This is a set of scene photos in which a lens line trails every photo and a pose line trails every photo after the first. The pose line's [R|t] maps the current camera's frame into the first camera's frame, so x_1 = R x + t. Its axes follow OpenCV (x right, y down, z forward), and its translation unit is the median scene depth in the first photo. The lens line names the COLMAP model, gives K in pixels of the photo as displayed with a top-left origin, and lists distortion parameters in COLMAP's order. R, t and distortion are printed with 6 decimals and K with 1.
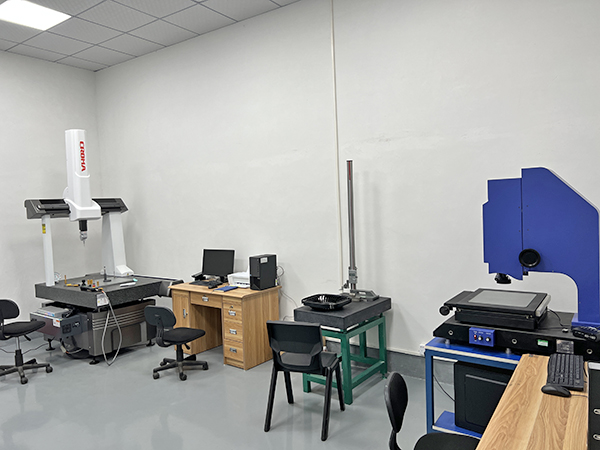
lens RADIAL K [[453.0, 0, 301.5], [0, 453.0, 224.2], [0, 0, 1]] dist [0.053788, -0.072715]
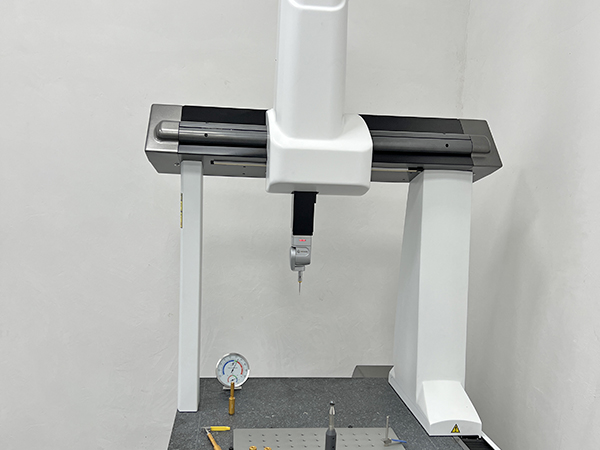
lens RADIAL K [[453.0, 0, 301.5], [0, 453.0, 224.2], [0, 0, 1]] dist [0.053788, -0.072715]
pose [[0.628331, 0.143259, -0.764641, -0.314824], [-0.097079, 0.989654, 0.105644, -0.019592], [0.771865, 0.007851, 0.635738, 0.931224]]
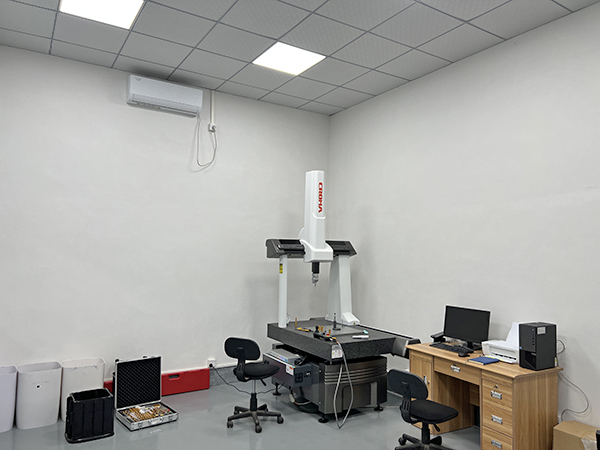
lens RADIAL K [[453.0, 0, 301.5], [0, 453.0, 224.2], [0, 0, 1]] dist [0.053788, -0.072715]
pose [[0.918355, 0.029570, -0.394651, -0.142021], [-0.069559, 0.993741, -0.087408, -0.003143], [0.389596, 0.107723, 0.914664, 0.107285]]
